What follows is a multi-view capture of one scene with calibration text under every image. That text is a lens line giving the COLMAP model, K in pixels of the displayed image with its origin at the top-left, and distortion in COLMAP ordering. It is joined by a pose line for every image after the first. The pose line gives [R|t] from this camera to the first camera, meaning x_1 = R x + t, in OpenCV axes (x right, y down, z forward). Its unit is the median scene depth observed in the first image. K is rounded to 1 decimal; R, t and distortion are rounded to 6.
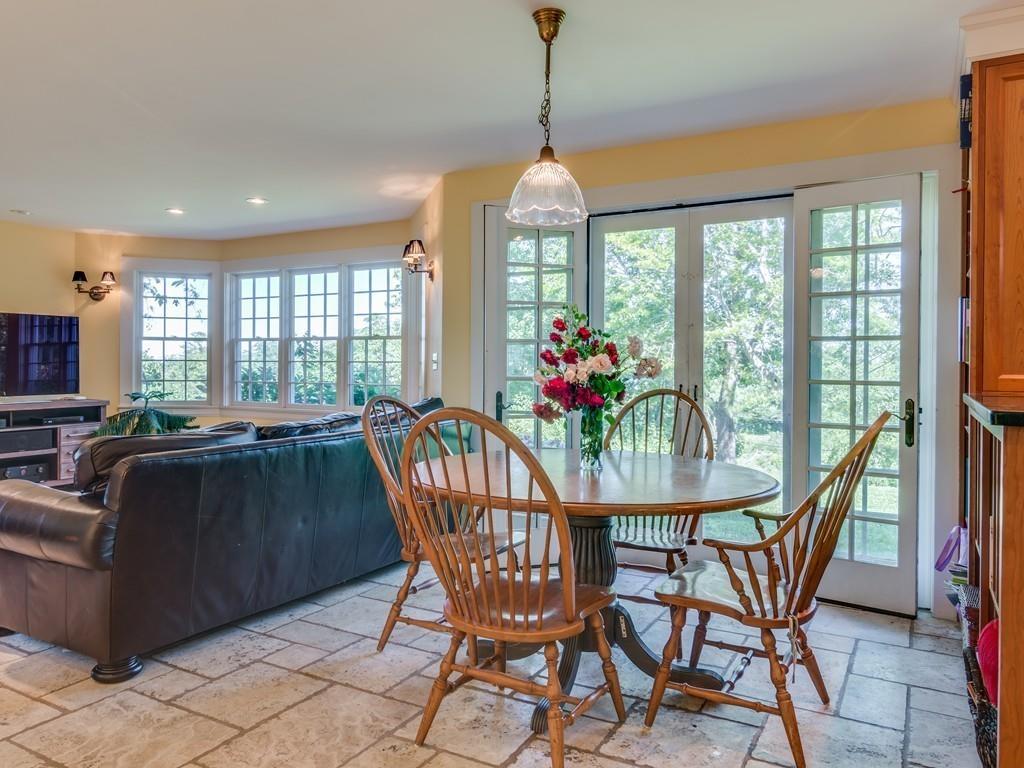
lens RADIAL K [[724.3, 0, 504.6], [0, 724.3, 376.6], [0, 0, 1]] dist [0.000080, -0.008013]
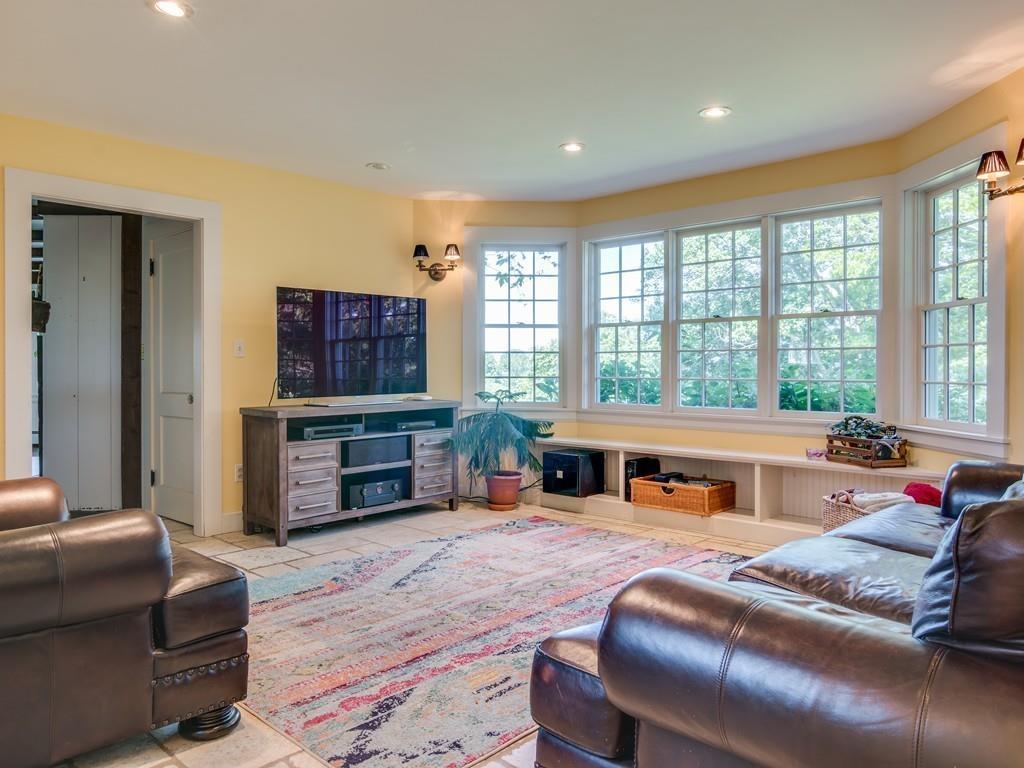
lens RADIAL K [[724.3, 0, 513.2], [0, 724.3, 377.5], [0, 0, 1]] dist [0.000080, -0.008013]
pose [[0.973377, -0.007533, -0.229085, -0.289563], [0.006003, 0.999955, -0.007375, 0.012315], [0.229130, 0.005803, 0.973378, 0.214845]]
